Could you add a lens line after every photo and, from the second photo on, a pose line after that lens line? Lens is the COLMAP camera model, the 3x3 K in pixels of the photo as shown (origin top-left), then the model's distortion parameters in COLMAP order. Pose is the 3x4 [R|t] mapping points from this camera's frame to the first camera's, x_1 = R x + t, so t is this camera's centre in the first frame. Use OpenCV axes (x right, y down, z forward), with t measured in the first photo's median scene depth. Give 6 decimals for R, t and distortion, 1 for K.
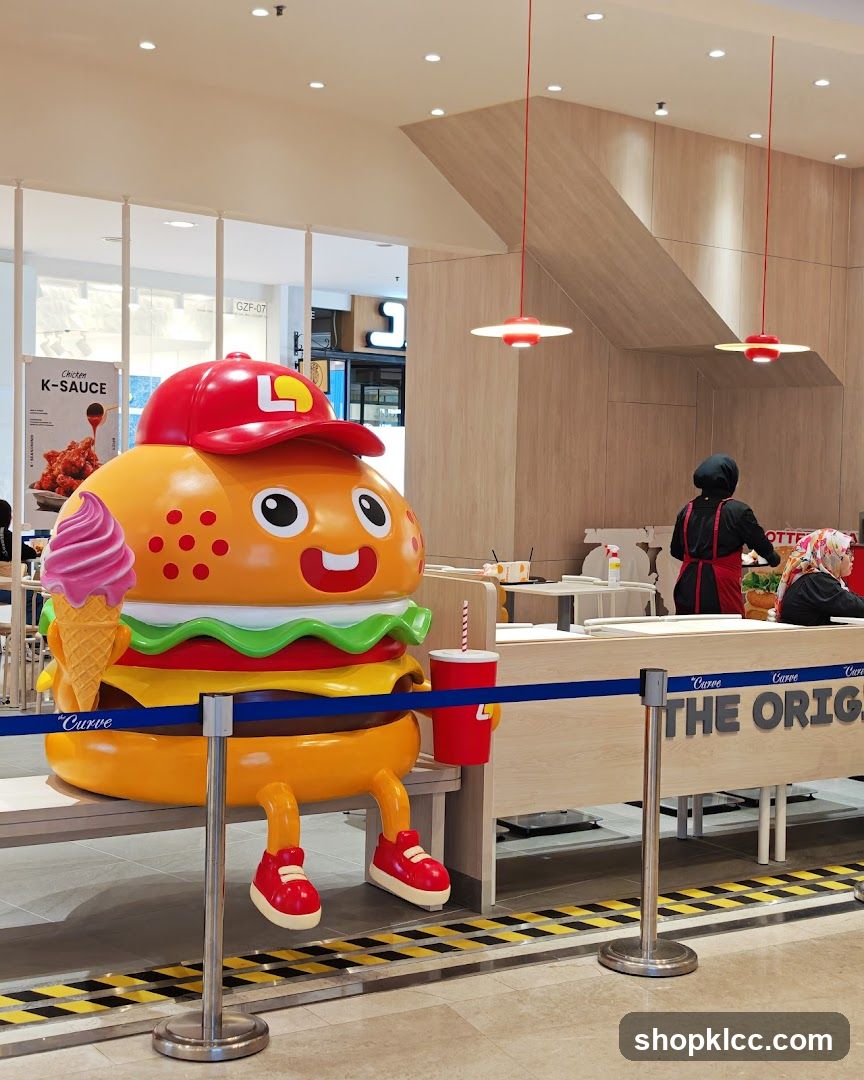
lens RADIAL K [[1837.3, 0, 432.0], [0, 1837.3, 540.0], [0, 0, 1]] dist [-0.008619, -0.003963]
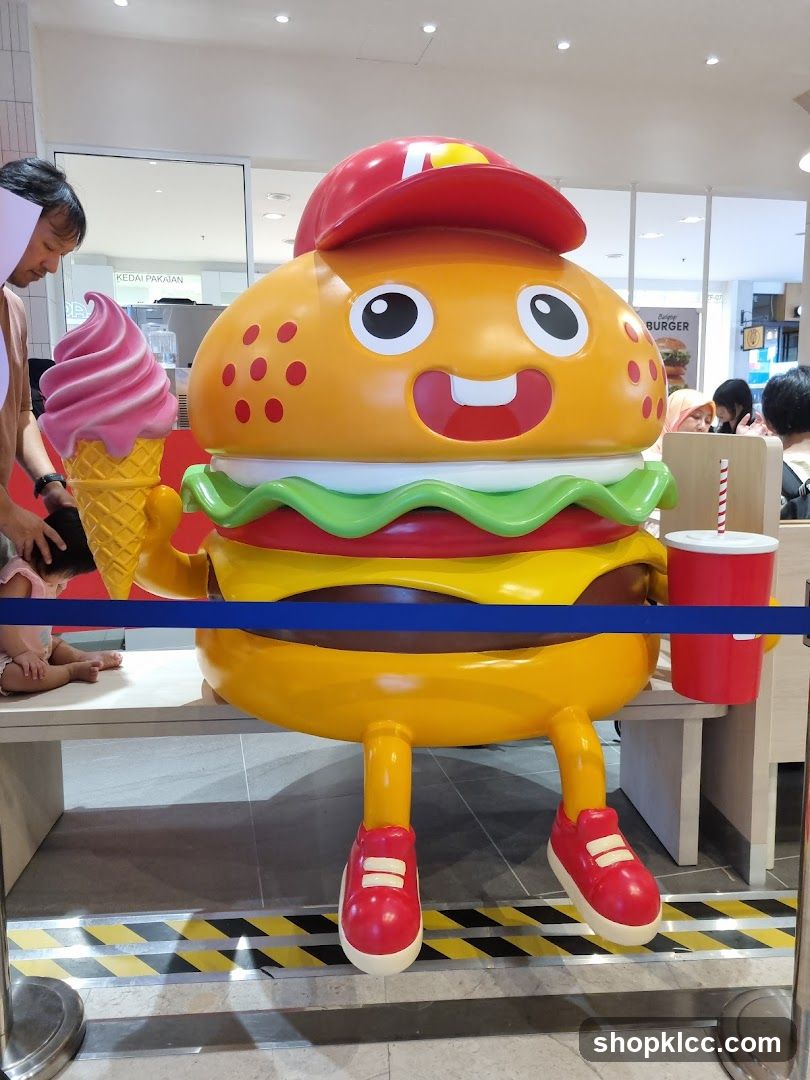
lens RADIAL K [[824.7, 0, 404.2], [0, 824.7, 522.4], [0, 0, 1]] dist [-0.176854, 0.609198]
pose [[0.876949, 0.035945, -0.479237, 0.061596], [0.006682, 0.996191, 0.086946, 0.031018], [0.480537, -0.079449, 0.873368, 0.720796]]
